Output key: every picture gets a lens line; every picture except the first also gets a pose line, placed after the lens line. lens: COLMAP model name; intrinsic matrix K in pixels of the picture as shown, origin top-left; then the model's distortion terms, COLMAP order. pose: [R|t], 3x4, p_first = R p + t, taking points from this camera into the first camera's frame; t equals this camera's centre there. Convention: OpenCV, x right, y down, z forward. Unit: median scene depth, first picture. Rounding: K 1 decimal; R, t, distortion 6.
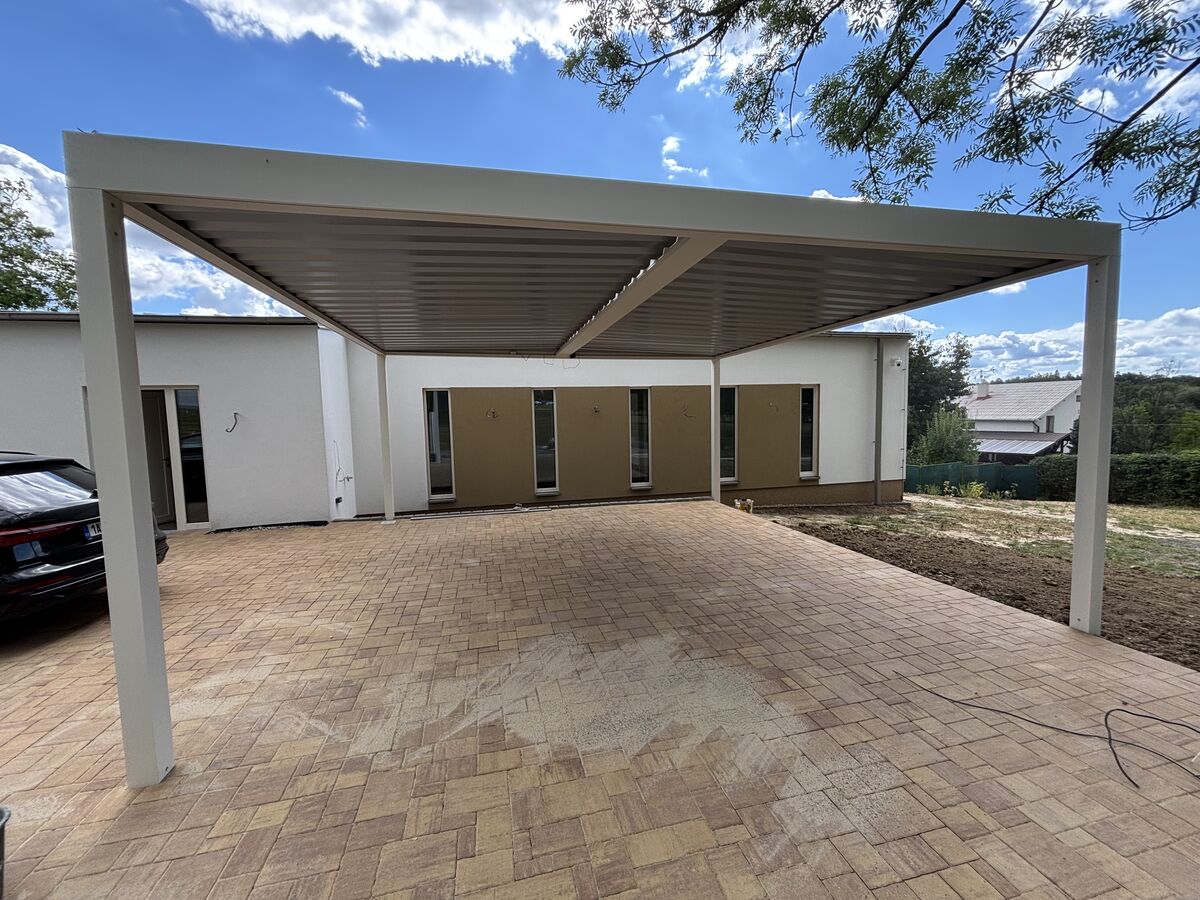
lens RADIAL K [[481.0, 0, 598.5], [0, 481.0, 449.0], [0, 0, 1]] dist [0.019357, -0.000471]
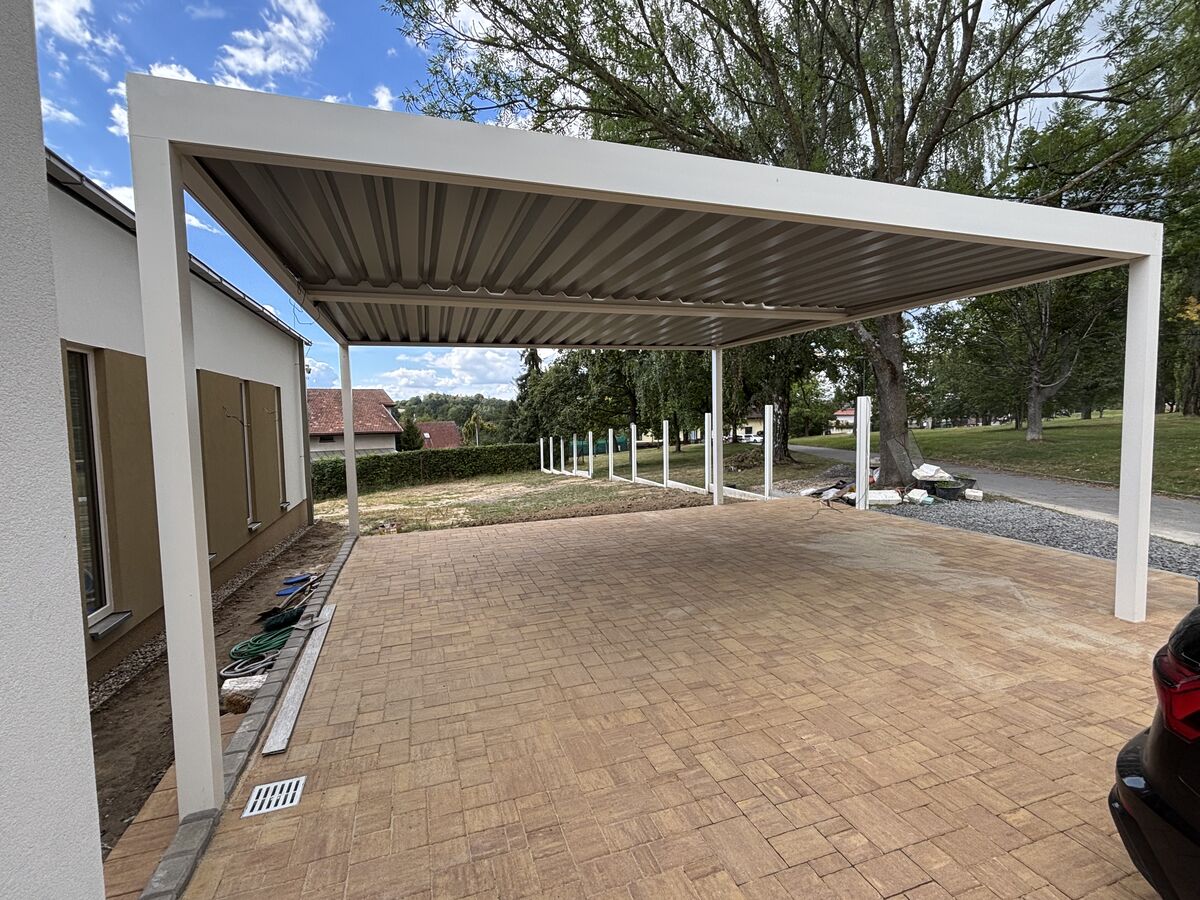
lens RADIAL K [[545.8, 0, 599.7], [0, 545.8, 448.9], [0, 0, 1]] dist [0.005479, 0.001107]
pose [[-0.089536, -0.035015, 0.995368, -1.294063], [0.095628, 0.994462, 0.043585, -0.058930], [-0.991382, 0.099088, -0.085692, 1.446393]]
